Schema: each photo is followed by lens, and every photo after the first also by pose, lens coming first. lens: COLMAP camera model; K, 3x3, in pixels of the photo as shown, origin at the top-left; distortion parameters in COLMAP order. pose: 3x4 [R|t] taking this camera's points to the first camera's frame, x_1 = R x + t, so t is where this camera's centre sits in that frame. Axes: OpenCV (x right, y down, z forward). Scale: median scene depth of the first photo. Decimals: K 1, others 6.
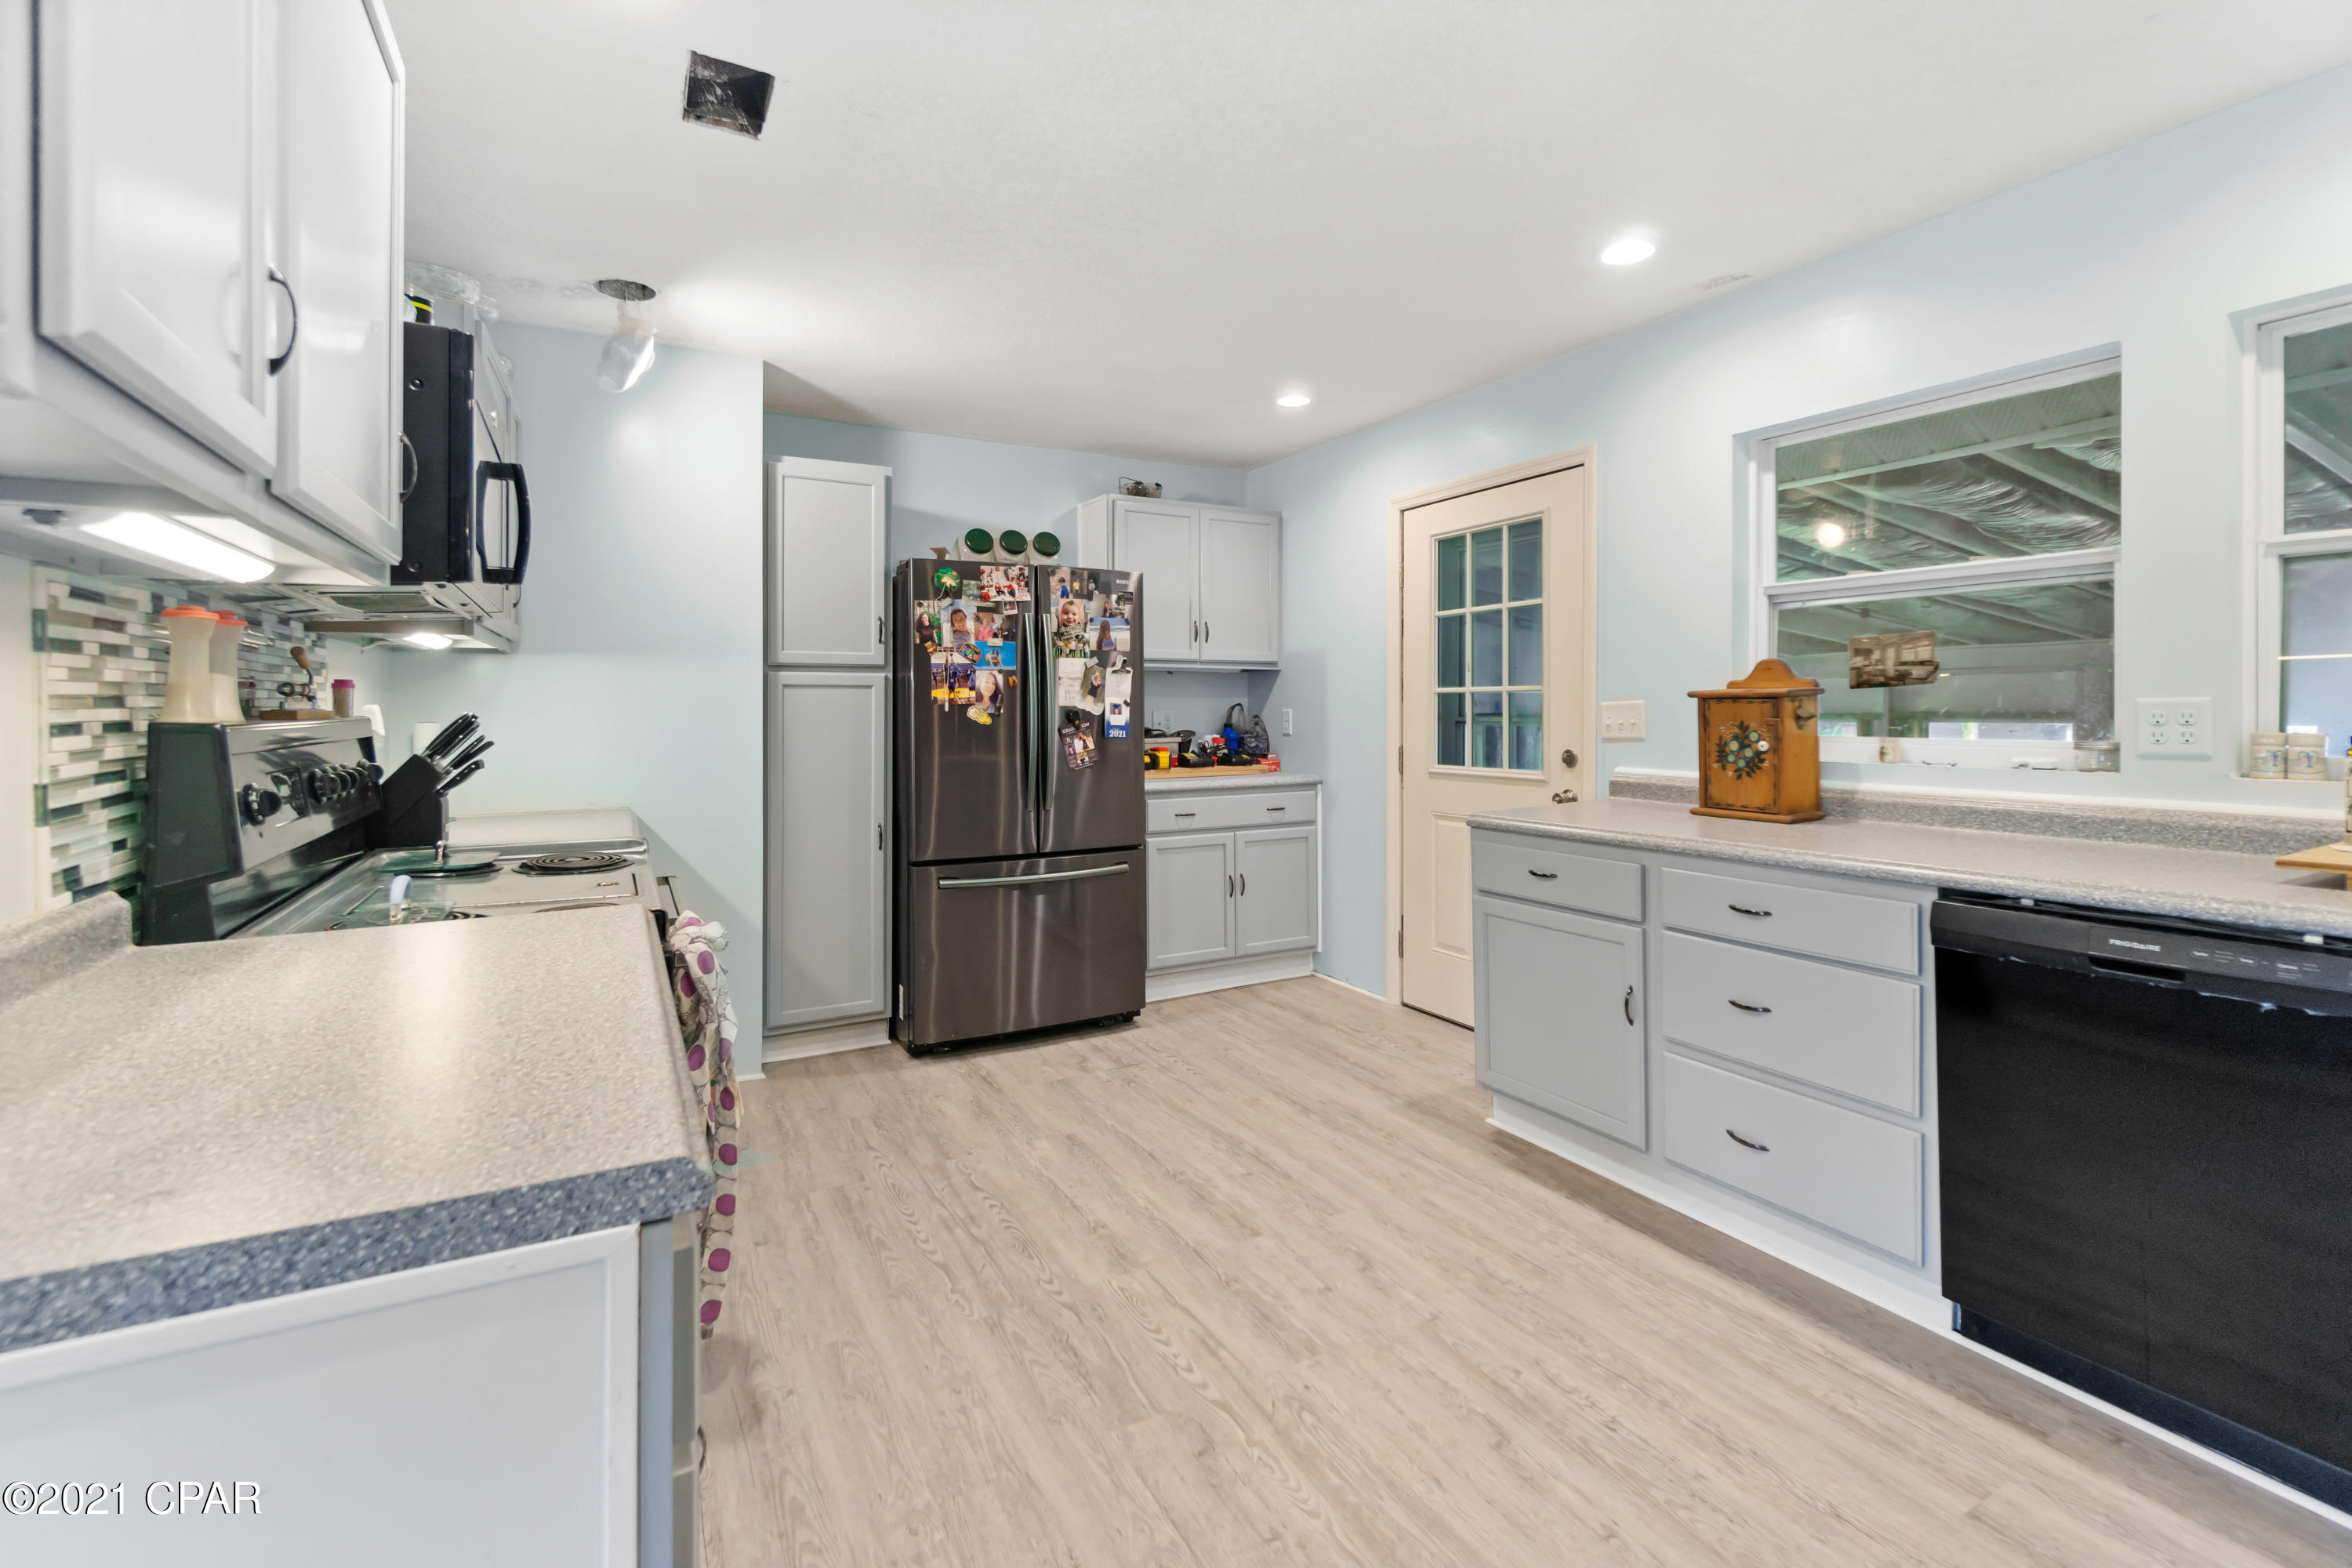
lens RADIAL K [[1029.6, 0, 1165.4], [0, 1029.6, 709.8], [0, 0, 1]] dist [-0.005258, -0.000107]
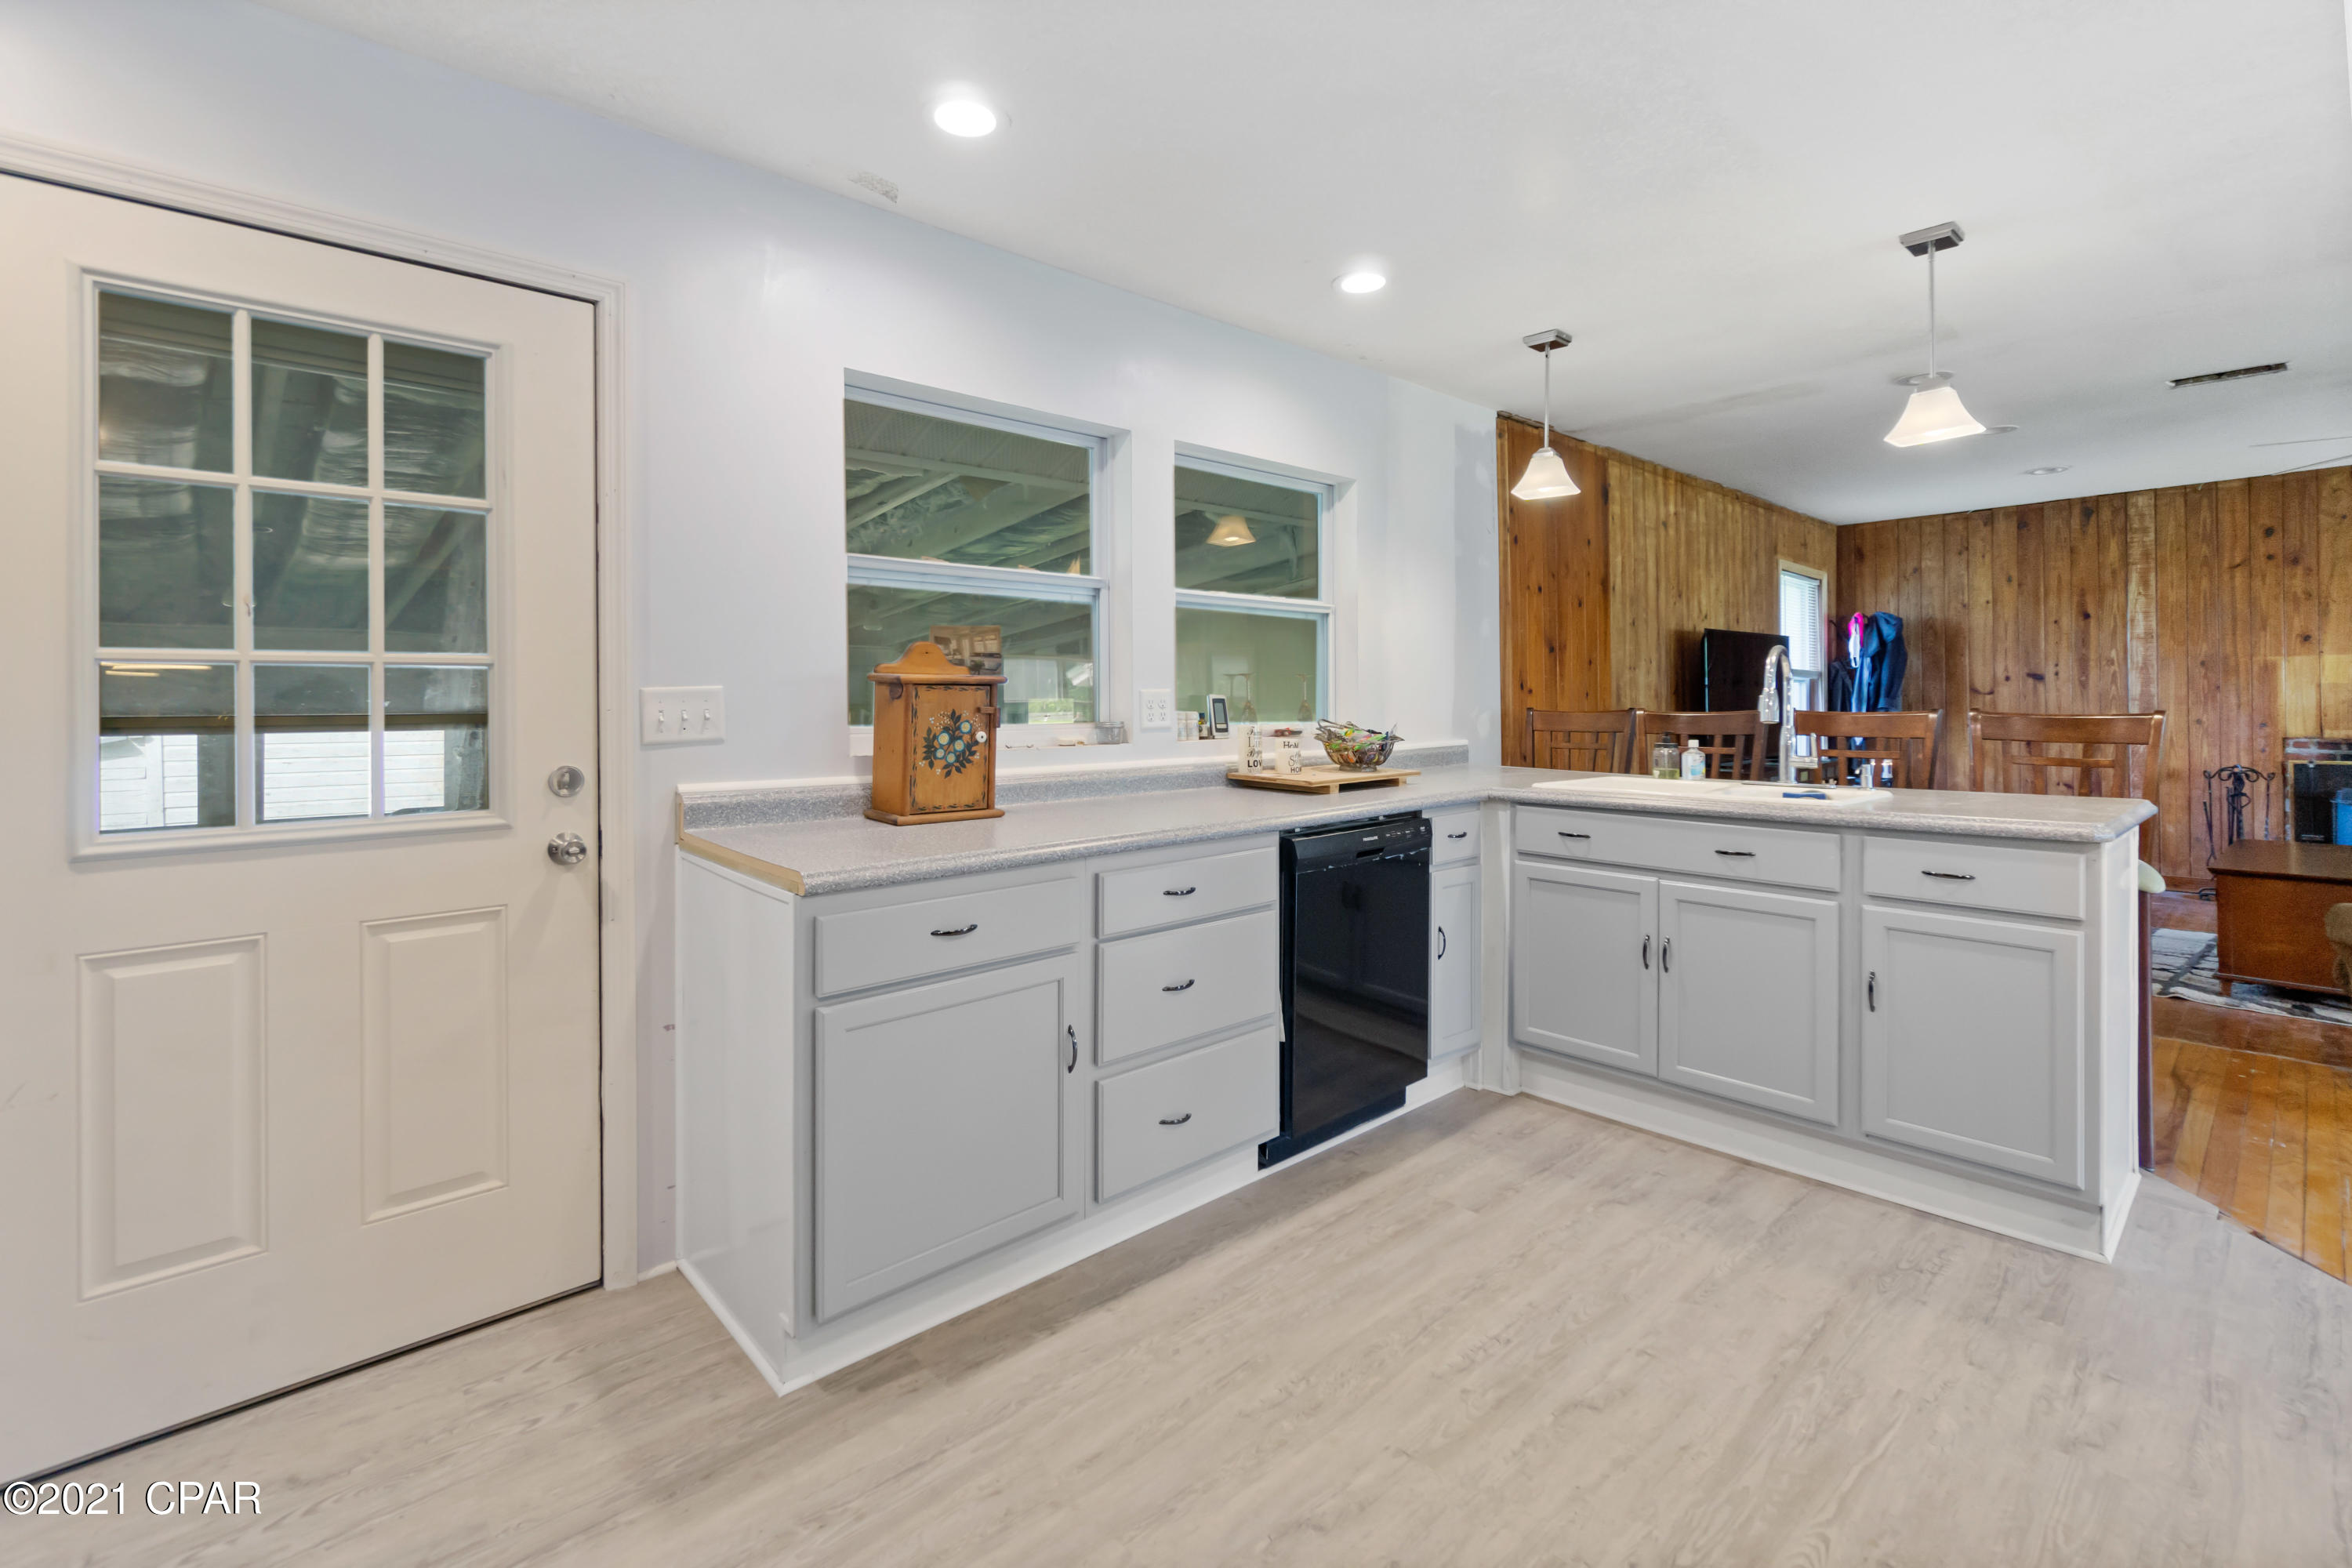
lens RADIAL K [[1029.6, 0, 1219.9], [0, 1029.6, 687.9], [0, 0, 1]] dist [-0.005258, -0.000107]
pose [[-0.250880, 0.015110, 0.967900, -0.376395], [0.007934, 0.999877, -0.013553, 0.005619], [-0.967986, 0.004279, -0.250969, 1.039617]]
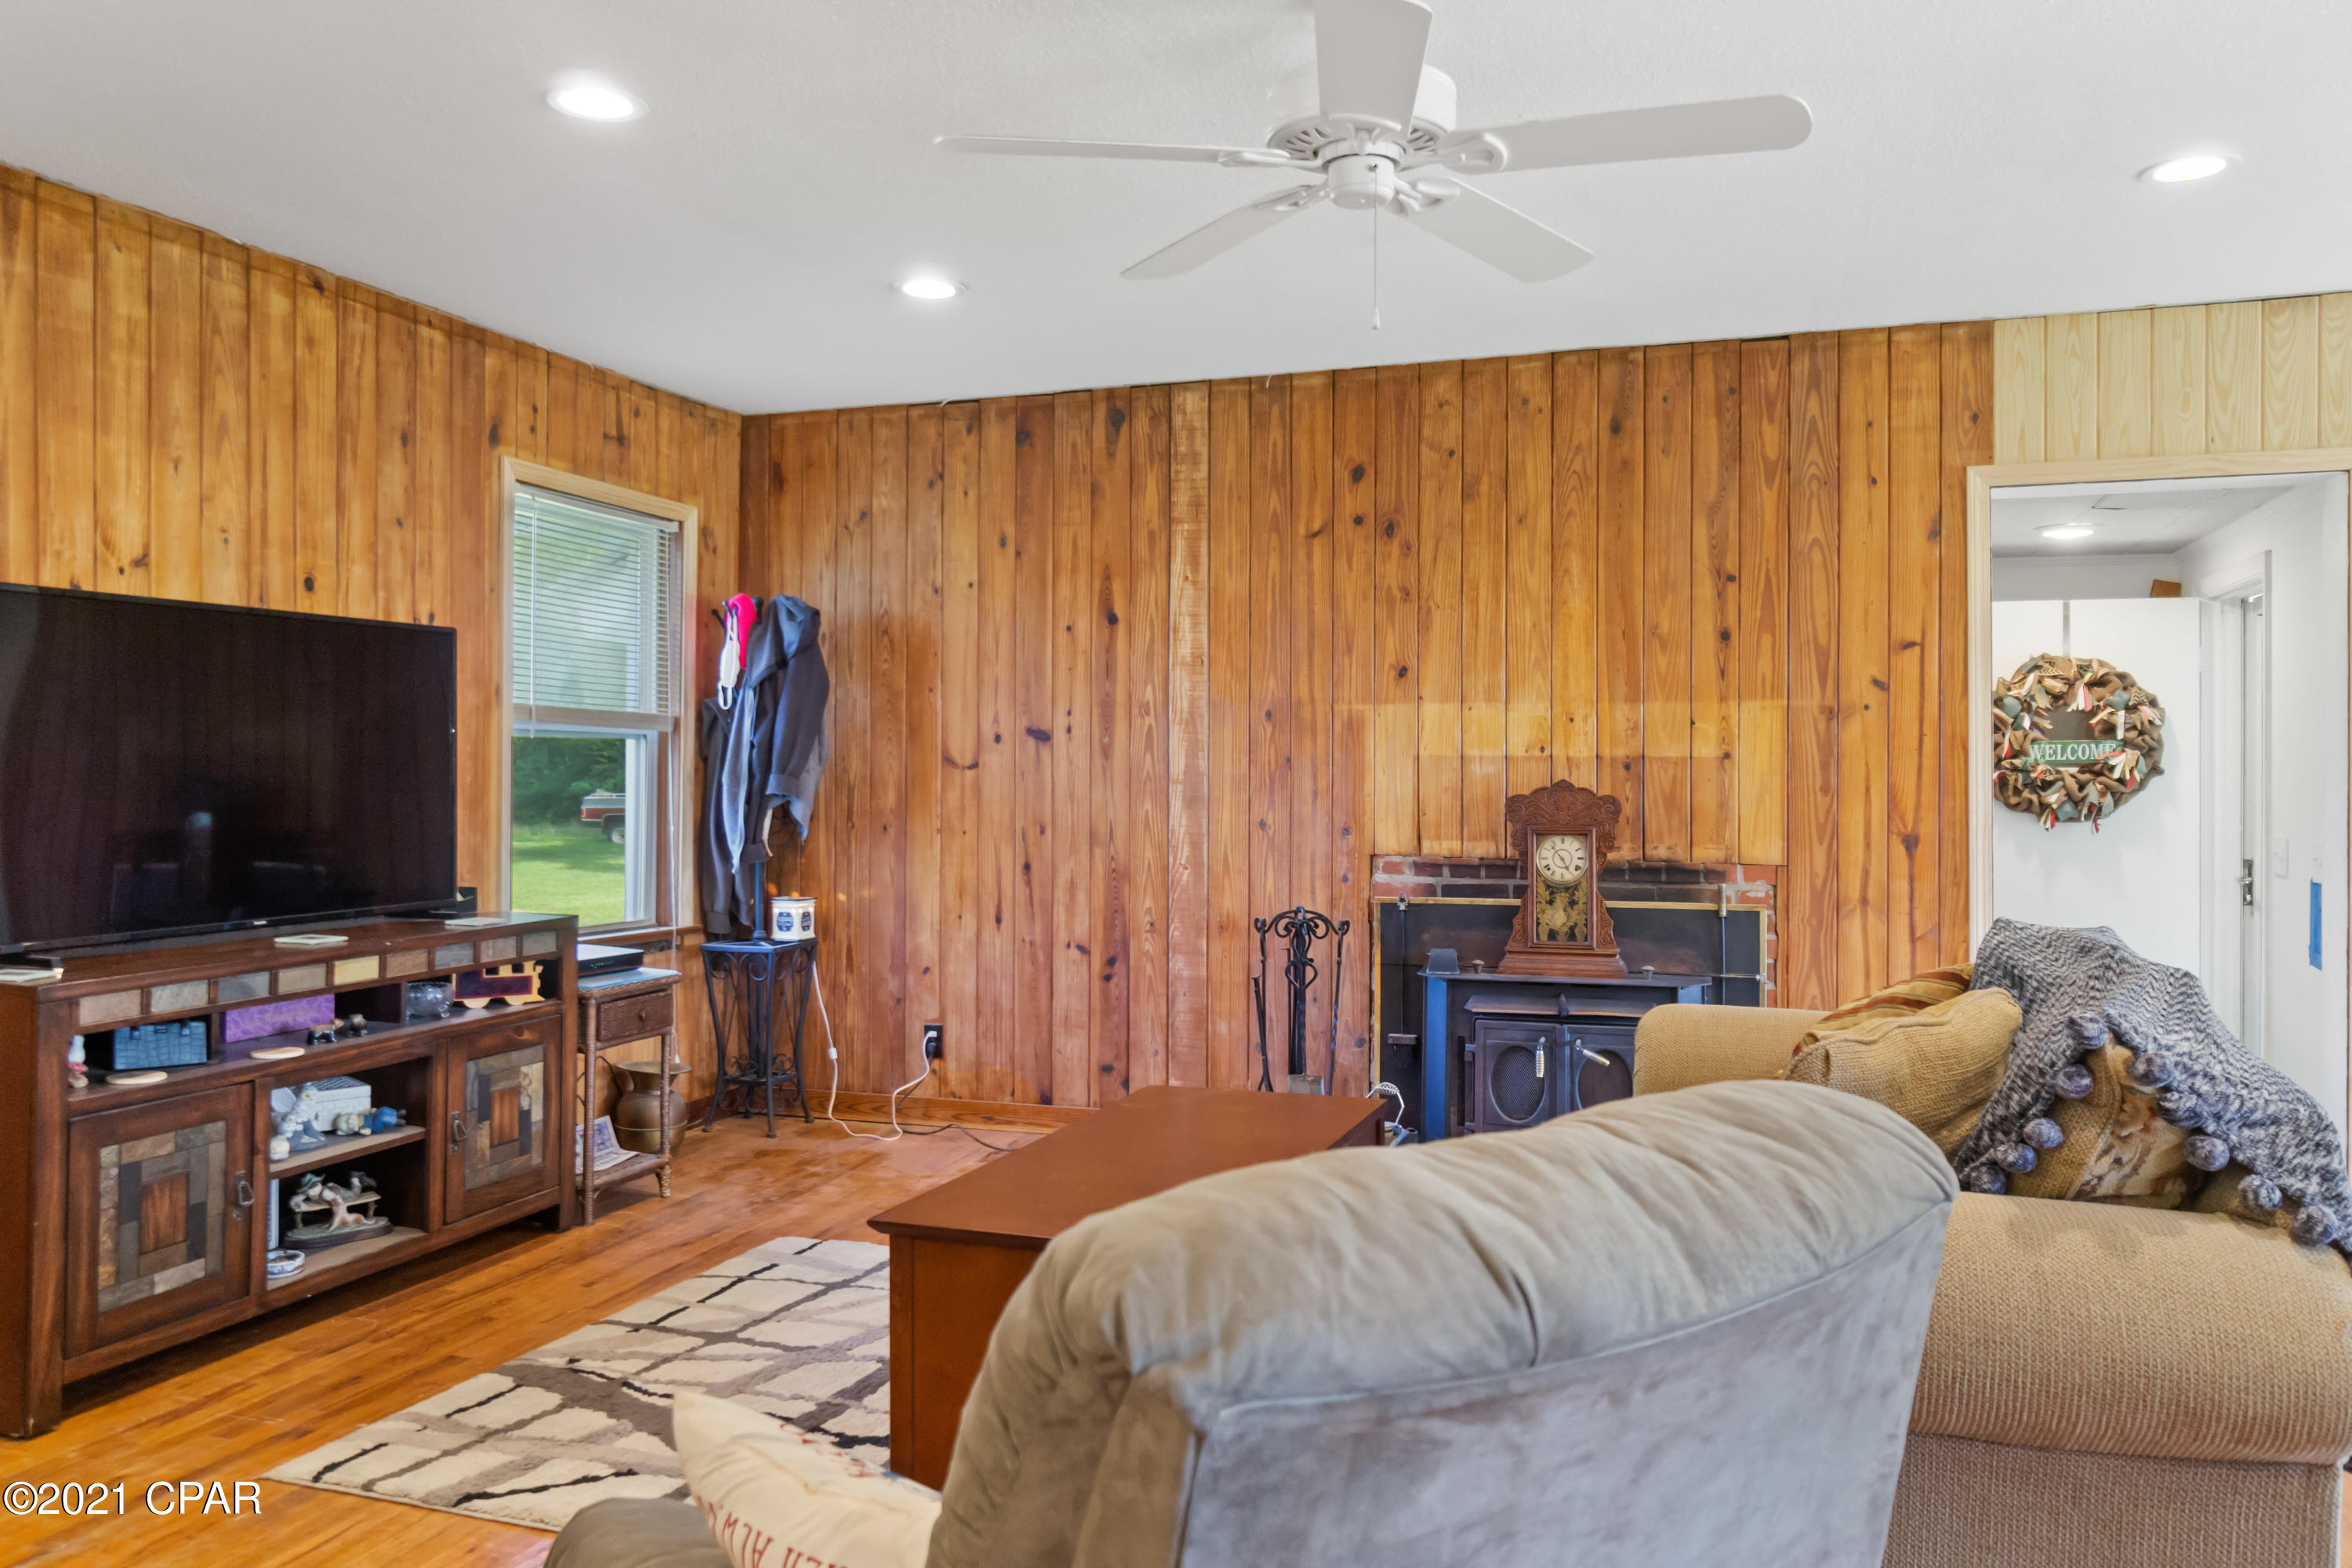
lens RADIAL K [[1725.4, 0, 1173.9], [0, 1725.4, 774.3], [0, 0, 1]] dist [-0.005285, -0.001109]
pose [[-0.677351, -0.006413, 0.735632, -0.327576], [-0.002350, 0.999976, 0.006553, 0.003301], [-0.735656, 0.002709, -0.677350, 0.780420]]
